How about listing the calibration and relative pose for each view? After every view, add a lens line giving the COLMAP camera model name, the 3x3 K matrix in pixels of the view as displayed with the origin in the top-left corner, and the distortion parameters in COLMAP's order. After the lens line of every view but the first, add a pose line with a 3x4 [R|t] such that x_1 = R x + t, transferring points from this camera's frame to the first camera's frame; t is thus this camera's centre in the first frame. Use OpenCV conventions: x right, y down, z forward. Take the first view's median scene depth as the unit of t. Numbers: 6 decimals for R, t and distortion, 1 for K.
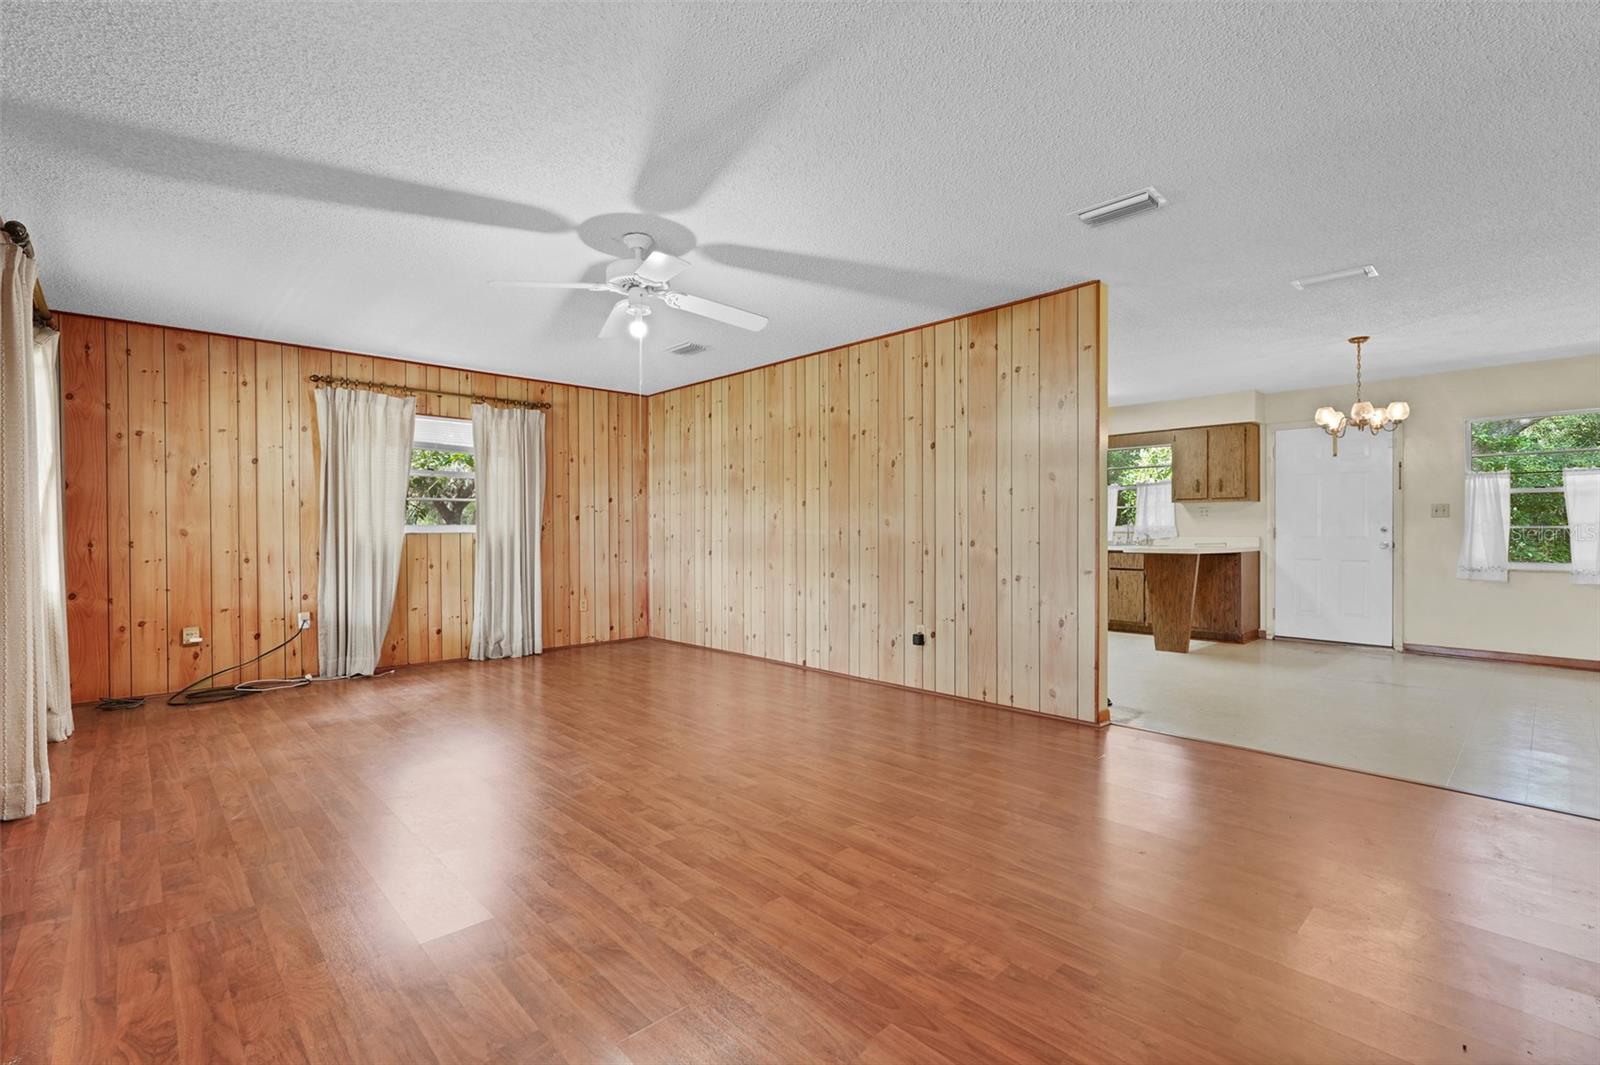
lens RADIAL K [[735.2, 0, 778.0], [0, 735.2, 528.8], [0, 0, 1]] dist [-0.013843, 0.007120]
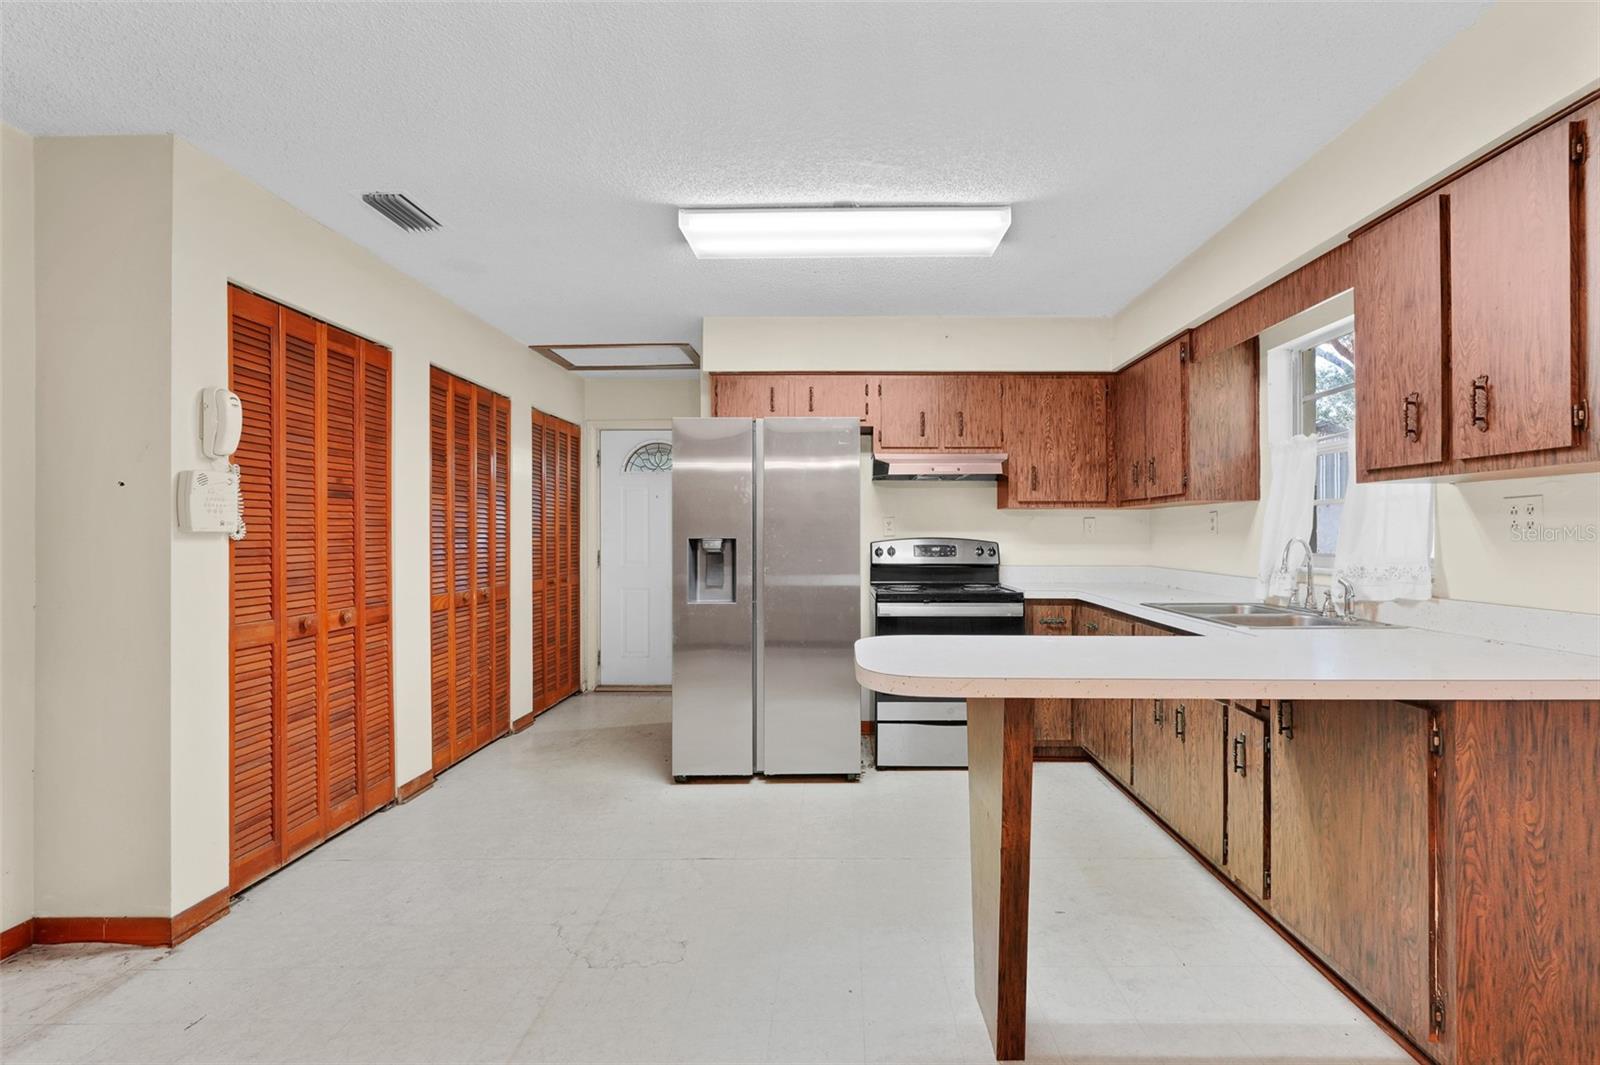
lens RADIAL K [[735.2, 0, 828.9], [0, 735.2, 529.3], [0, 0, 1]] dist [-0.013843, 0.007120]
pose [[0.737289, -0.005341, -0.675556, 0.651926], [0.004655, 0.999985, -0.002826, -0.019718], [0.675562, -0.001061, 0.737303, 0.722874]]
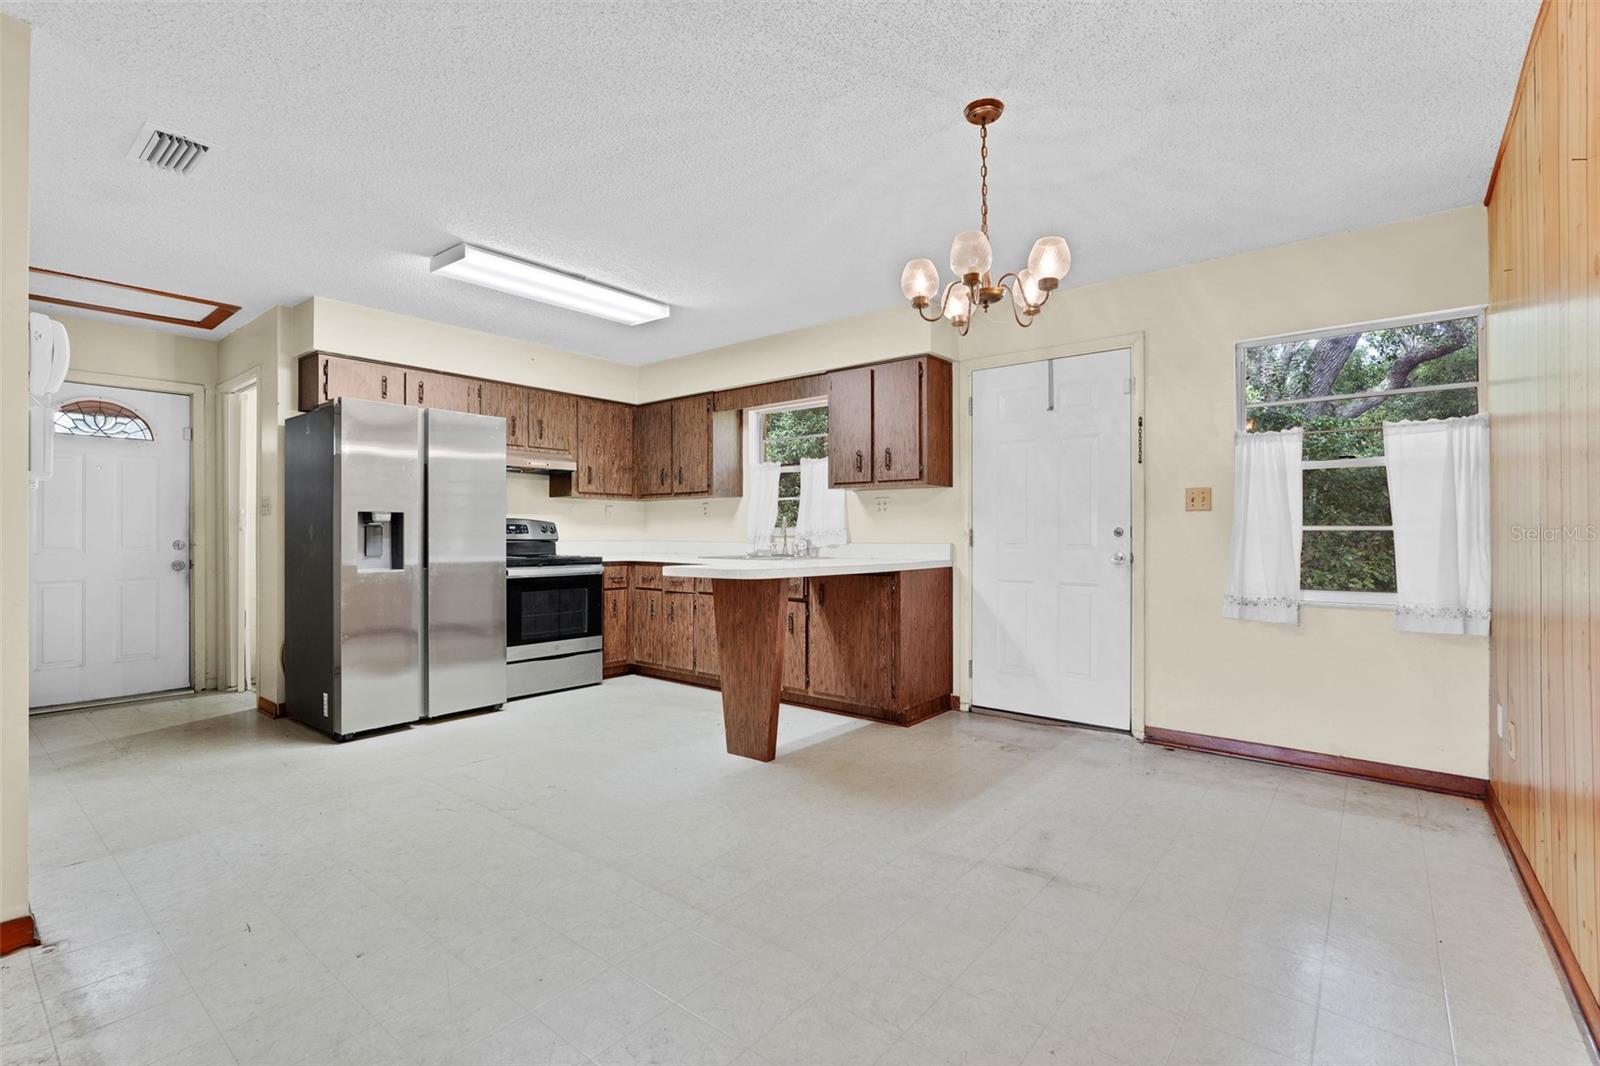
lens RADIAL K [[735.2, 0, 783.6], [0, 735.2, 529.4], [0, 0, 1]] dist [-0.013843, 0.007120]
pose [[0.990932, 0.000462, 0.134364, 0.468059], [-0.000192, 0.999998, -0.002024, -0.000225], [-0.134365, 0.001980, 0.990930, 0.435927]]
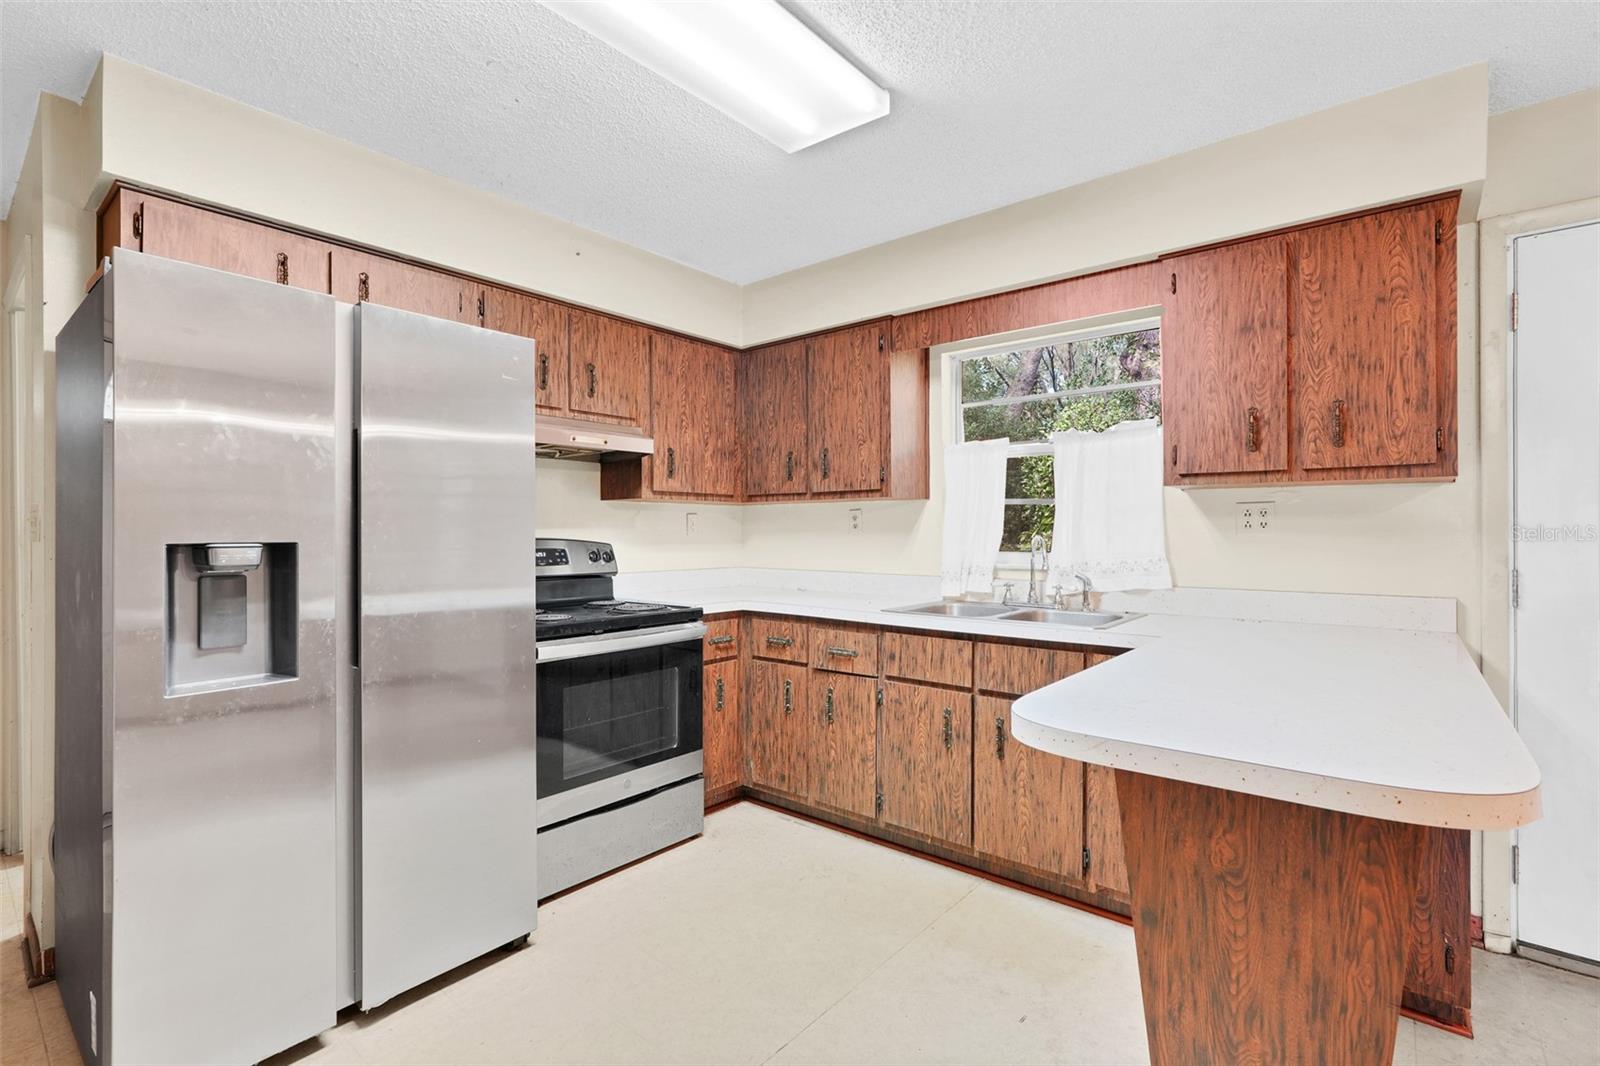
lens RADIAL K [[735.2, 0, 797.6], [0, 735.2, 528.2], [0, 0, 1]] dist [-0.013843, 0.007120]
pose [[0.990356, -0.001436, 0.138540, 0.377408], [0.001388, 0.999999, 0.000446, -0.019904], [-0.138541, -0.000249, 0.990357, 0.796105]]
